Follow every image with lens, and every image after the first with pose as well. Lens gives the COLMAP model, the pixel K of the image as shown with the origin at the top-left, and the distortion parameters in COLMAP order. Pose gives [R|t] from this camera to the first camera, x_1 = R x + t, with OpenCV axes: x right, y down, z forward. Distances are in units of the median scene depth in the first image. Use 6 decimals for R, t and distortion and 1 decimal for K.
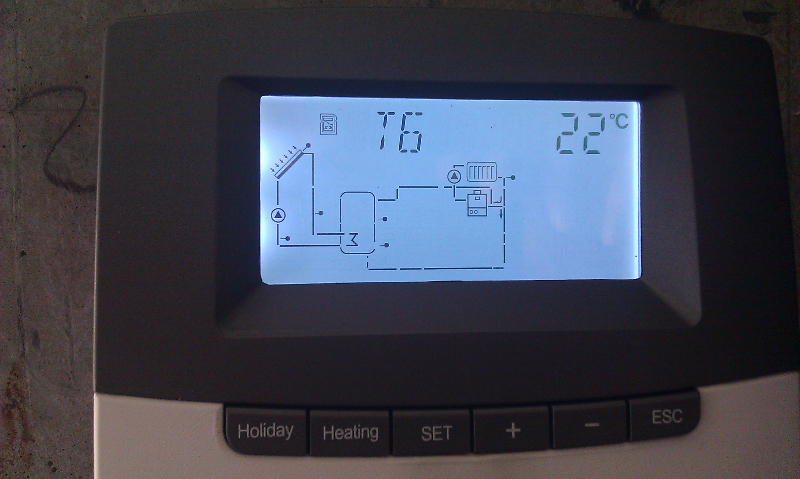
lens RADIAL K [[814.5, 0, 400.0], [0, 814.5, 239.5], [0, 0, 1]] dist [0.074813, -0.192766]
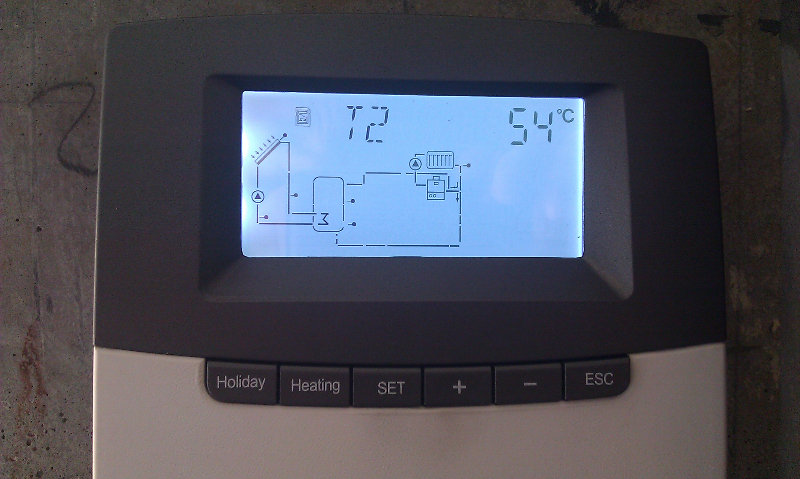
lens RADIAL K [[814.5, 0, 400.0], [0, 814.5, 239.5], [0, 0, 1]] dist [0.074813, -0.192766]
pose [[0.999337, 0.011666, -0.034479, 0.086034], [-0.011331, 0.999887, 0.009908, 0.016091], [0.034591, -0.009510, 0.999356, -0.127589]]
